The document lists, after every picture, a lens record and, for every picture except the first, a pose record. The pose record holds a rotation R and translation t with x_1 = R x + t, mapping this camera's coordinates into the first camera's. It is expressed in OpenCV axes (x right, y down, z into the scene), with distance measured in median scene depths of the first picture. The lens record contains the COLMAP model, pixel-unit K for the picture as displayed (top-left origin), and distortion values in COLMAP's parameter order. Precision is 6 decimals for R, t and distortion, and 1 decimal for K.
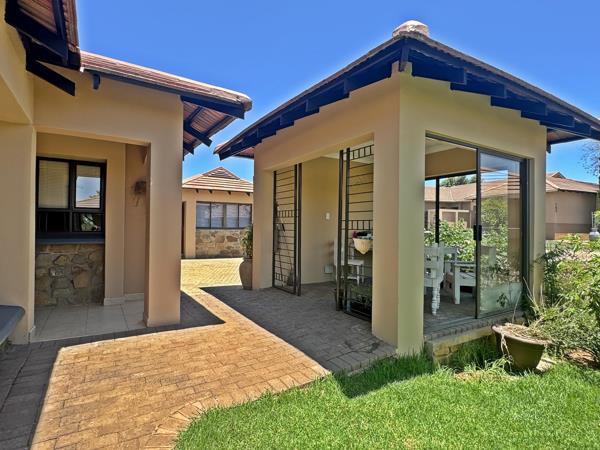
lens RADIAL K [[330.4, 0, 298.8], [0, 330.4, 226.9], [0, 0, 1]] dist [0.000472, -0.000002]
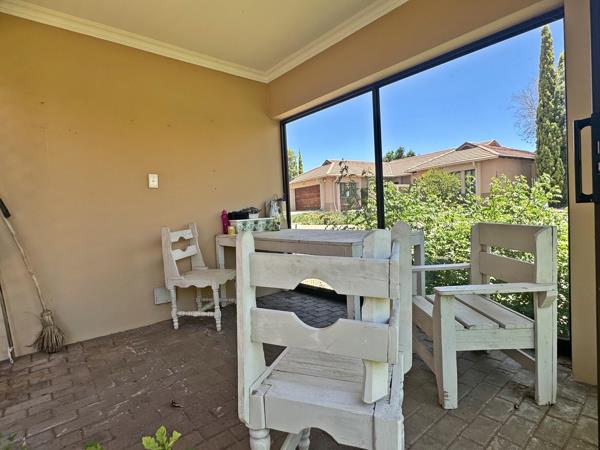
lens RADIAL K [[330.4, 0, 300.5], [0, 330.4, 225.4], [0, 0, 1]] dist [0.000472, -0.000002]
pose [[0.984426, -0.069372, 0.161530, 0.192772], [0.063146, 0.997061, 0.043371, 0.020196], [-0.164064, -0.032496, 0.985914, 0.466007]]
